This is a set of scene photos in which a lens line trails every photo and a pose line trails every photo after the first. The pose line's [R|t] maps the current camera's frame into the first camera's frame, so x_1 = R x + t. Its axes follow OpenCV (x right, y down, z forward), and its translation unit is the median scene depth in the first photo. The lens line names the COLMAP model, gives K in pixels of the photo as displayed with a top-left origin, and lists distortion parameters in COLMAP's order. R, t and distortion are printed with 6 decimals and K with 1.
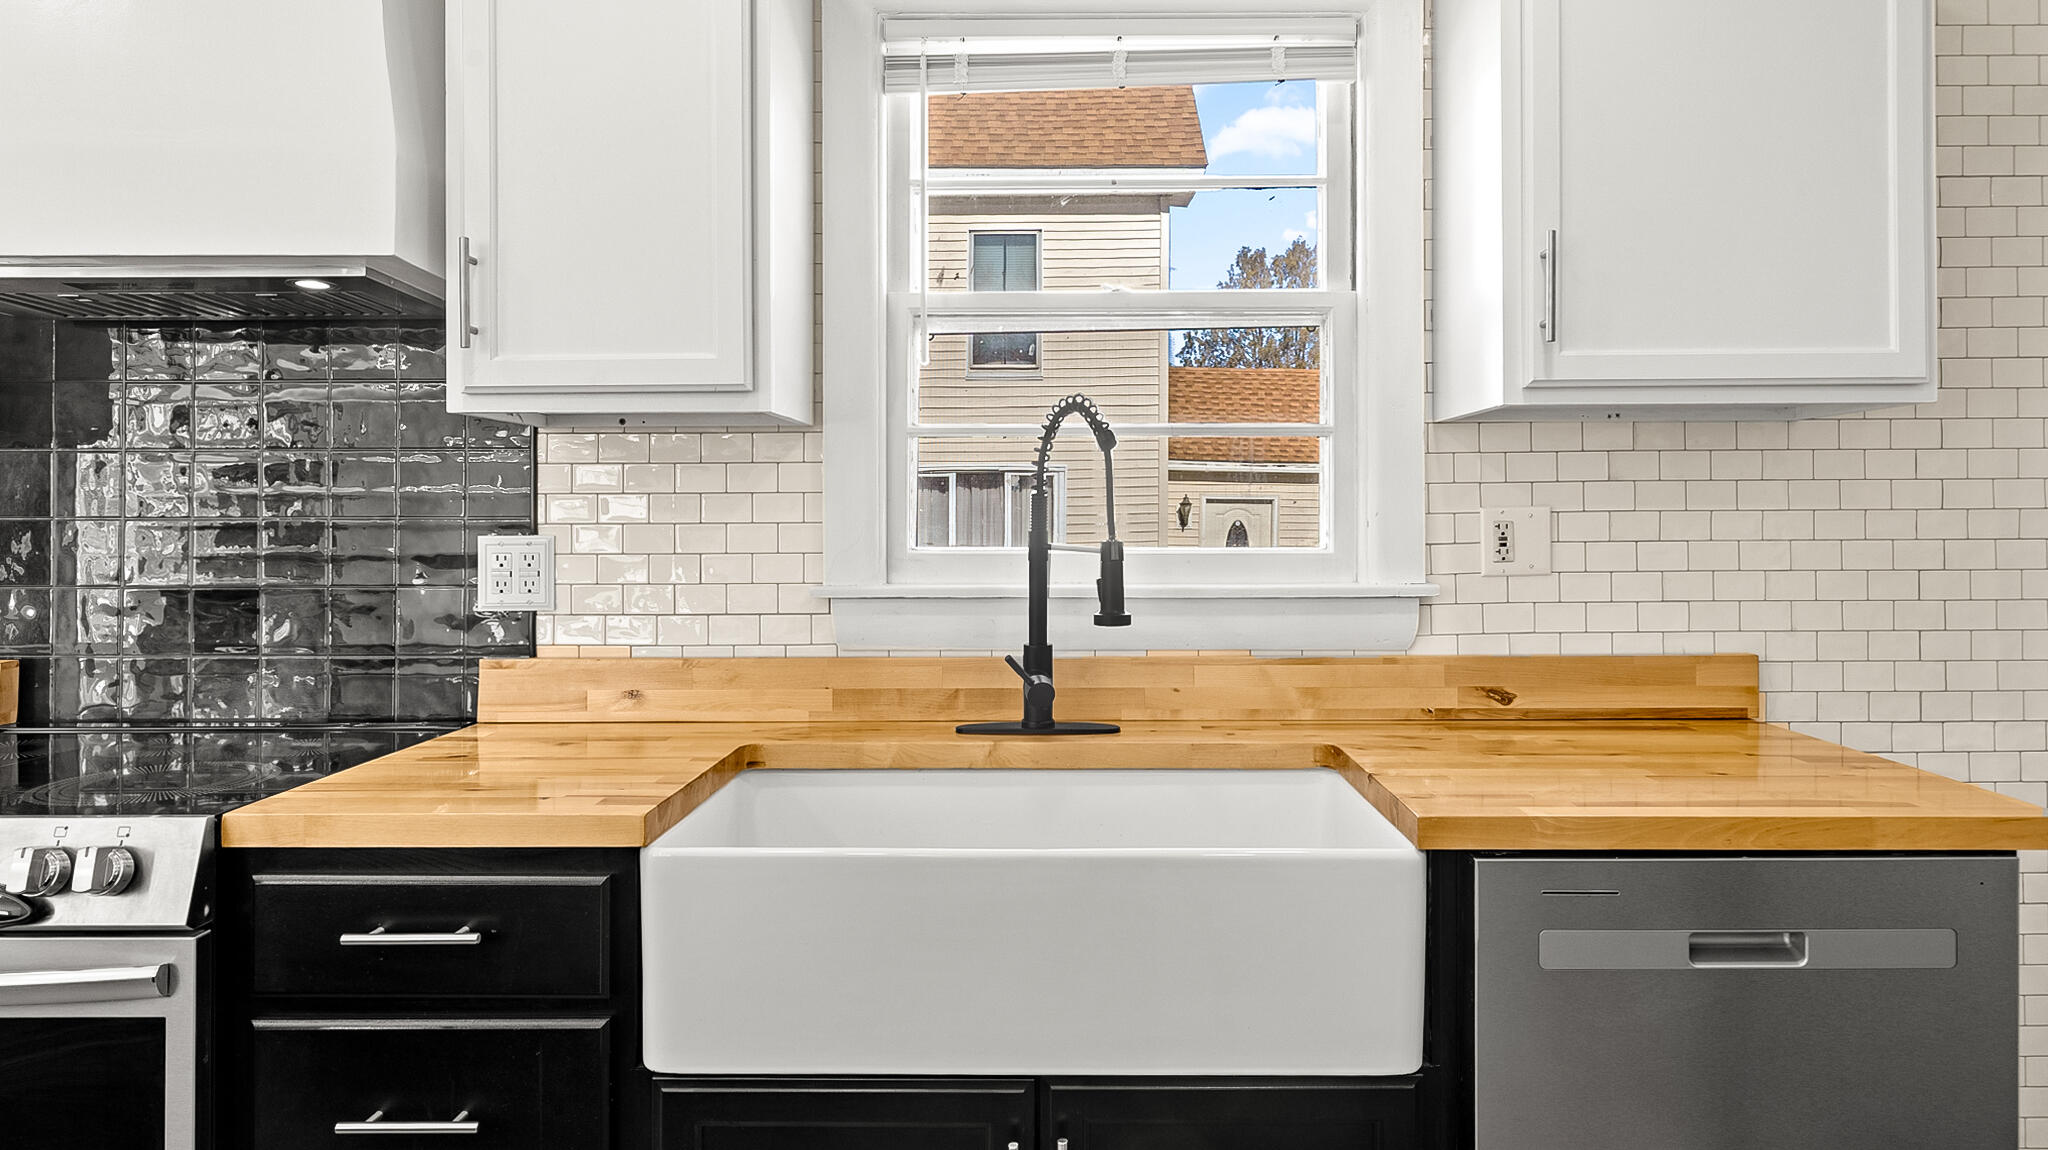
lens RADIAL K [[1240.9, 0, 1038.3], [0, 1240.9, 507.8], [0, 0, 1]] dist [-0.000420, 0.000391]
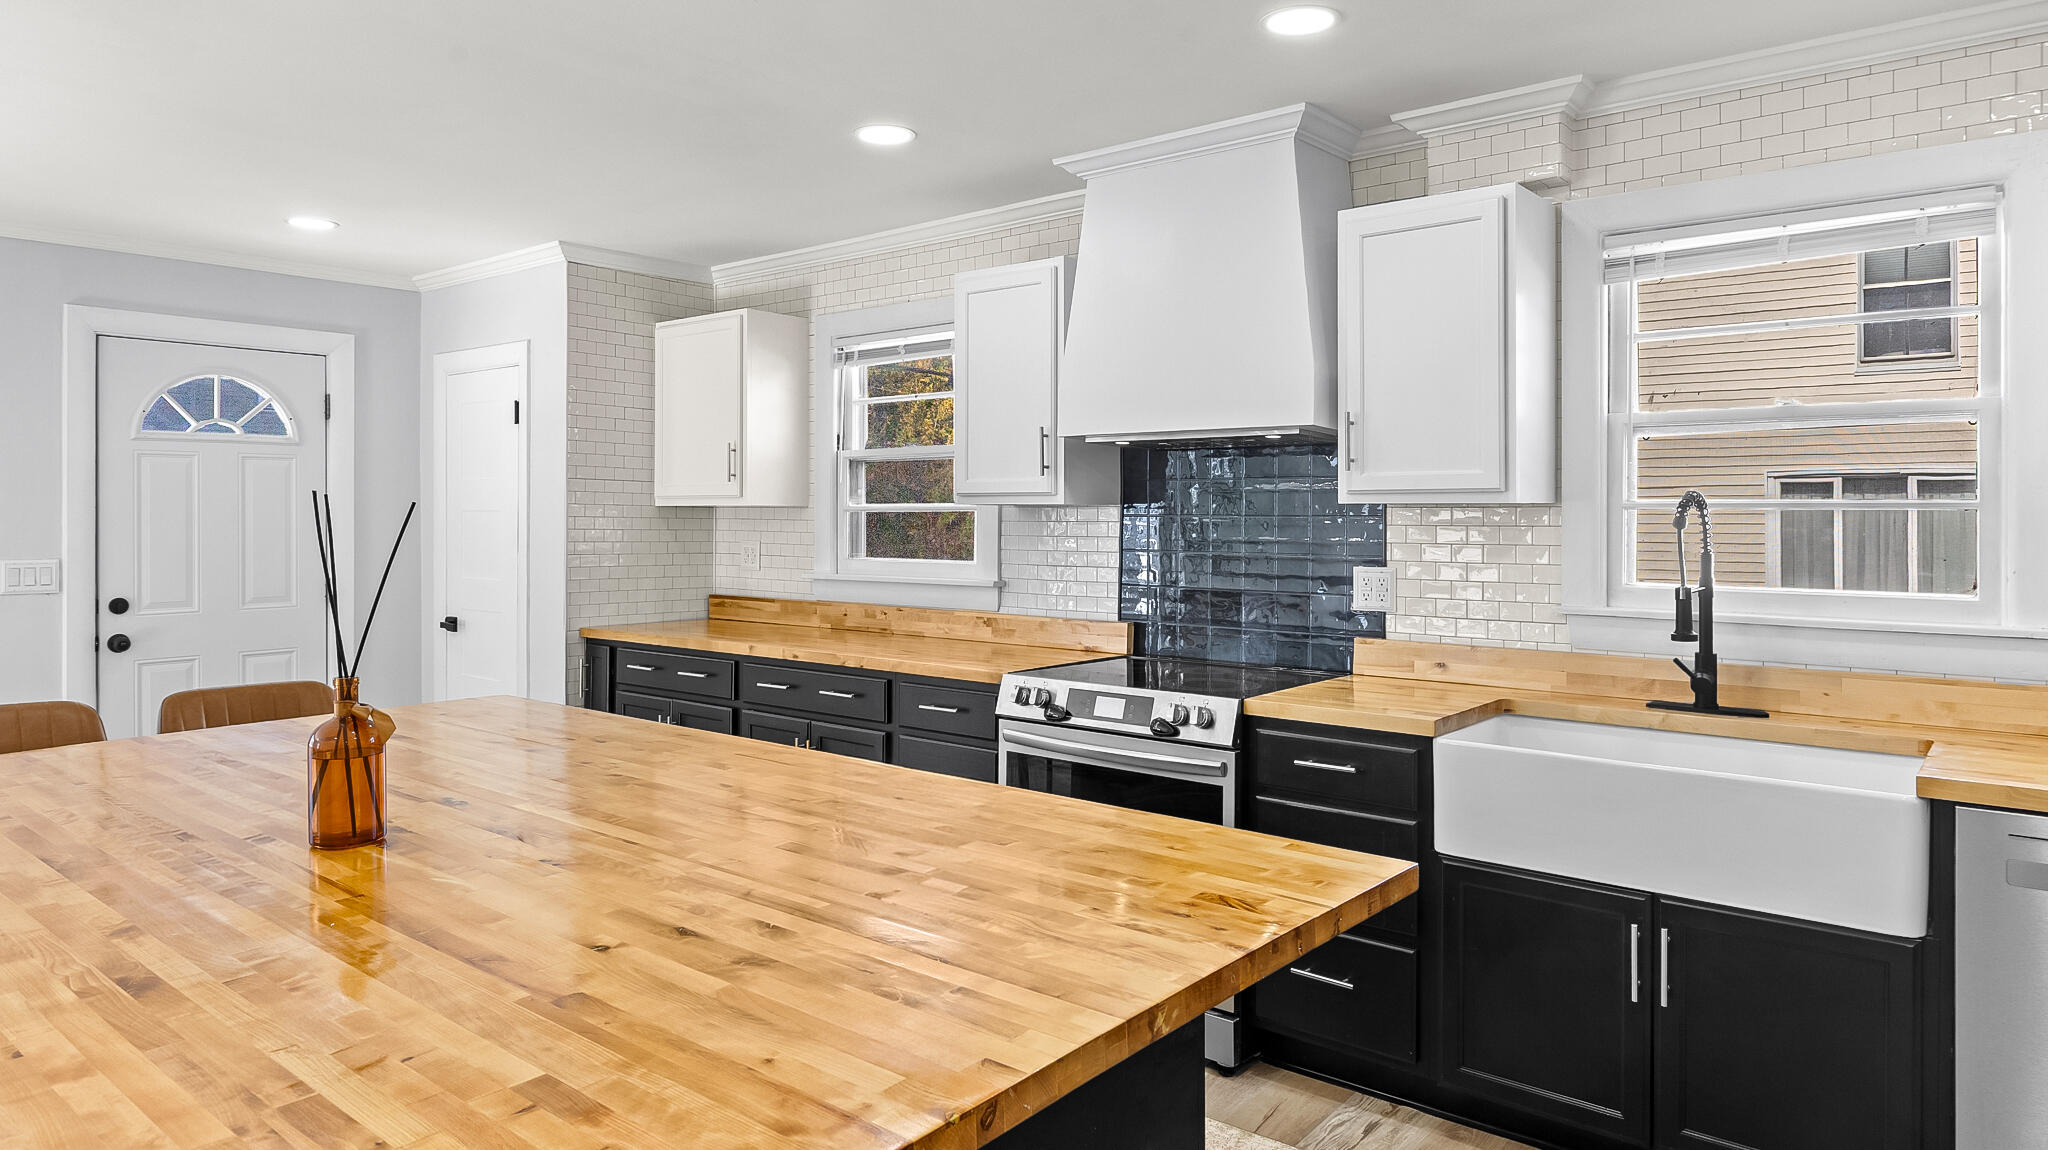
lens RADIAL K [[1240.9, 0, 1031.4], [0, 1240.9, 498.9], [0, 0, 1]] dist [-0.000420, 0.000391]
pose [[0.781225, -0.002214, -0.624246, 0.293538], [-0.000794, 0.999989, -0.004540, -0.067108], [0.624249, 0.004043, 0.781215, -0.667557]]
